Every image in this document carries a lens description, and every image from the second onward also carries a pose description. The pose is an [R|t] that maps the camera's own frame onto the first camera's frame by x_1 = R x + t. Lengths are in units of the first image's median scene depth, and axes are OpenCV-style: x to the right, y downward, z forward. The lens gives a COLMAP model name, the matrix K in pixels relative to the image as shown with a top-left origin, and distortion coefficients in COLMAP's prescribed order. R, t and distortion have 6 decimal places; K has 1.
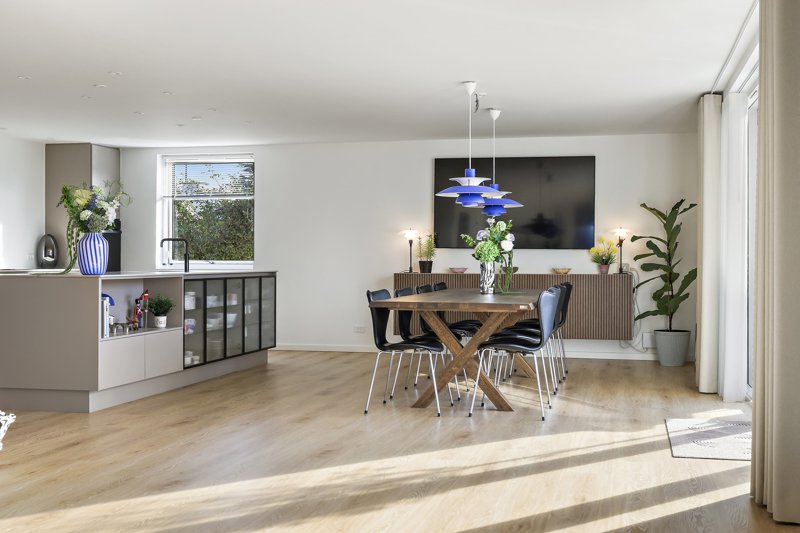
lens RADIAL K [[975.6, 0, 415.6], [0, 975.6, 264.3], [0, 0, 1]] dist [-0.016015, -0.011131]
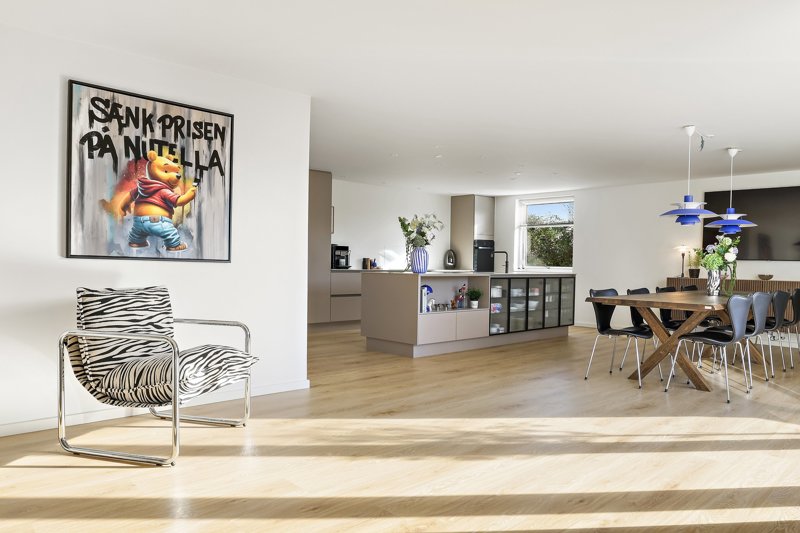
lens RADIAL K [[573.4, 0, 403.0], [0, 573.4, 280.6], [0, 0, 1]] dist [-0.005773, -0.000370]
pose [[0.837797, 0.028171, -0.545254, 0.132242], [-0.017208, 0.999534, 0.025200, -0.000446], [0.545710, -0.011730, 0.837892, 0.150222]]
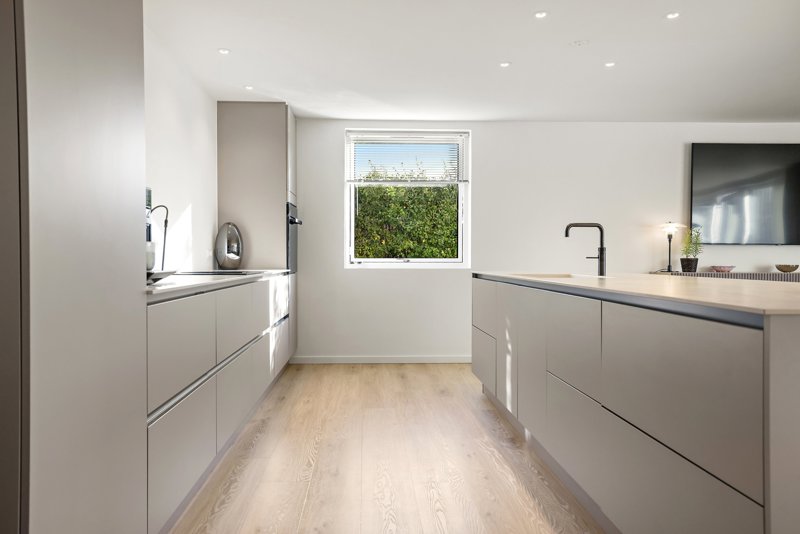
lens RADIAL K [[603.2, 0, 400.0], [0, 603.2, 267.0], [0, 0, 1]] dist [-0.000527, 0.001418]
pose [[0.961058, -0.004790, 0.276306, -0.496599], [0.001803, 0.999937, 0.011061, -0.002928], [-0.276342, -0.010132, 0.961006, 0.689301]]
